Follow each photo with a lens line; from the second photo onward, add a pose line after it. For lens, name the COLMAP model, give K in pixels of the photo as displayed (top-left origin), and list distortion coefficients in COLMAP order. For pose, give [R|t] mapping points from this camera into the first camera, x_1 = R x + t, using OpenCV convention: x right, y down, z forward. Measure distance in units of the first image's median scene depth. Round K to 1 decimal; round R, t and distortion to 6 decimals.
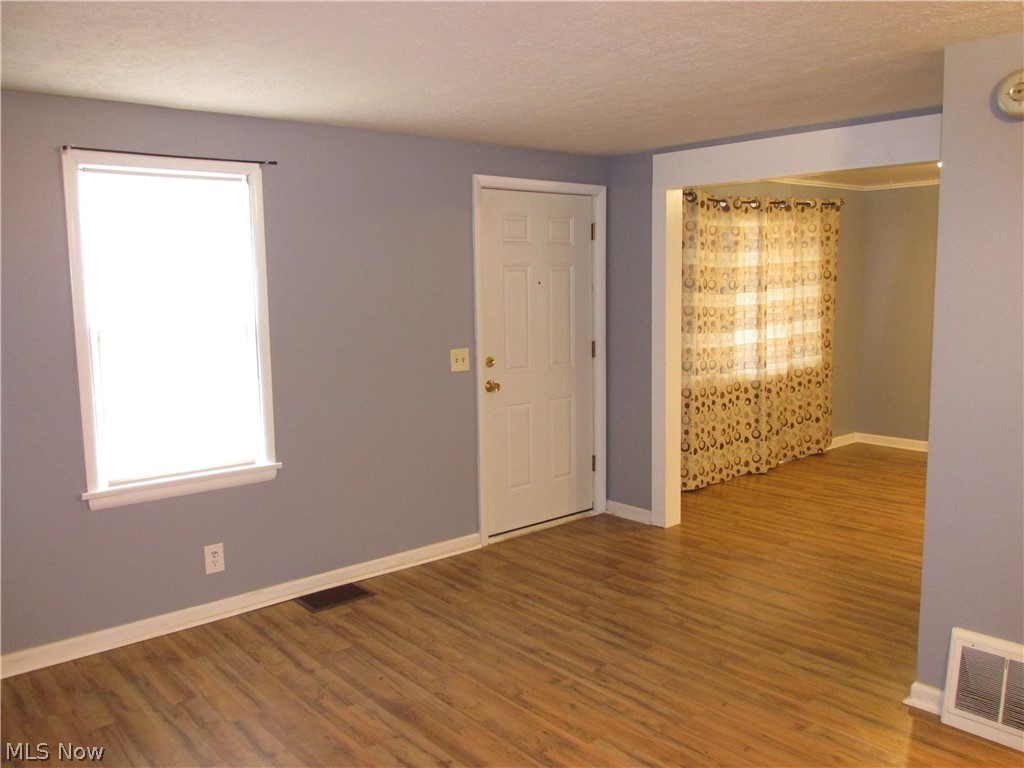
lens RADIAL K [[851.1, 0, 508.1], [0, 851.1, 389.5], [0, 0, 1]] dist [-0.027180, -0.004124]
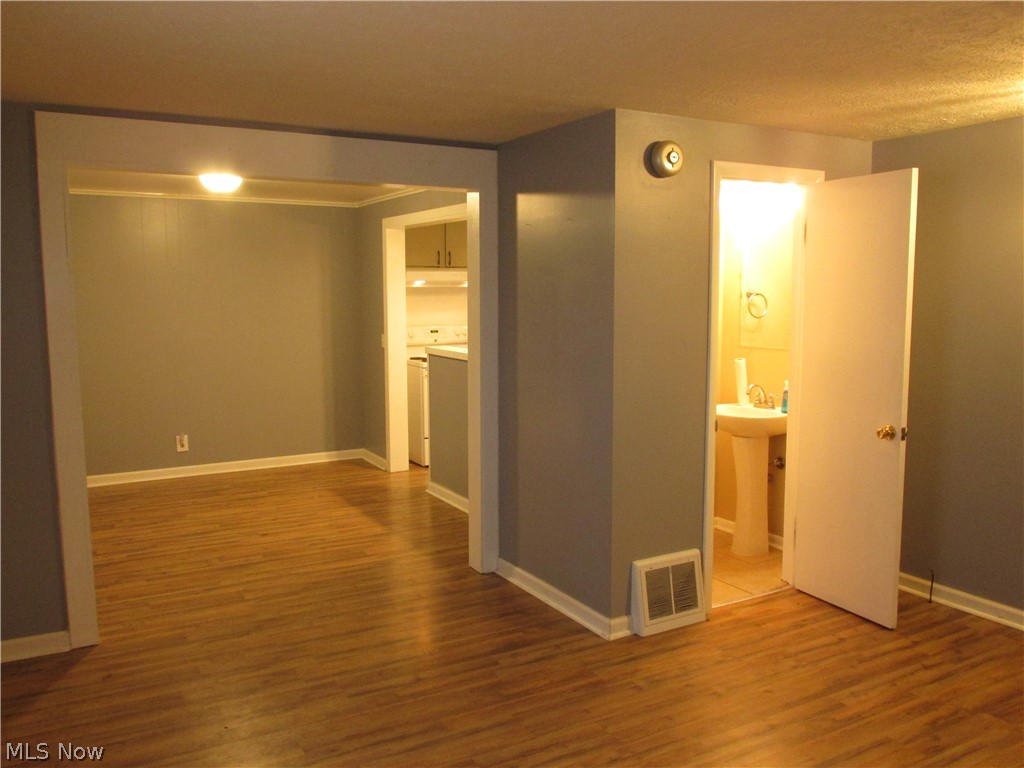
lens RADIAL K [[862.0, 0, 512.0], [0, 862.0, 384.0], [0, 0, 1]] dist [-0.014290, 0.005212]
pose [[0.186792, -0.091704, 0.978110, -0.351649], [0.128224, 0.989392, 0.068275, -0.046023], [-0.973996, 0.112664, 0.196569, 0.407829]]
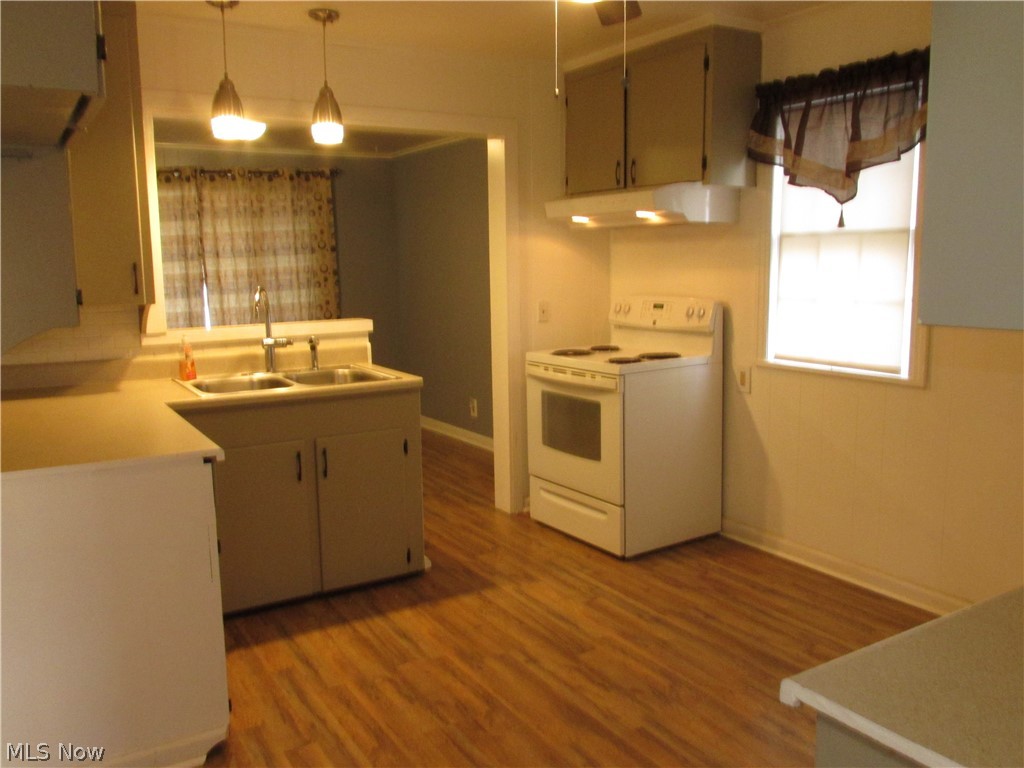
lens RADIAL K [[846.2, 0, 520.9], [0, 846.2, 379.3], [0, 0, 1]] dist [-0.008313, -0.004404]
pose [[0.988412, 0.025533, -0.149629, 0.836220], [-0.023563, 0.999611, 0.014924, 0.000296], [0.149952, -0.011225, 0.988630, 0.068760]]
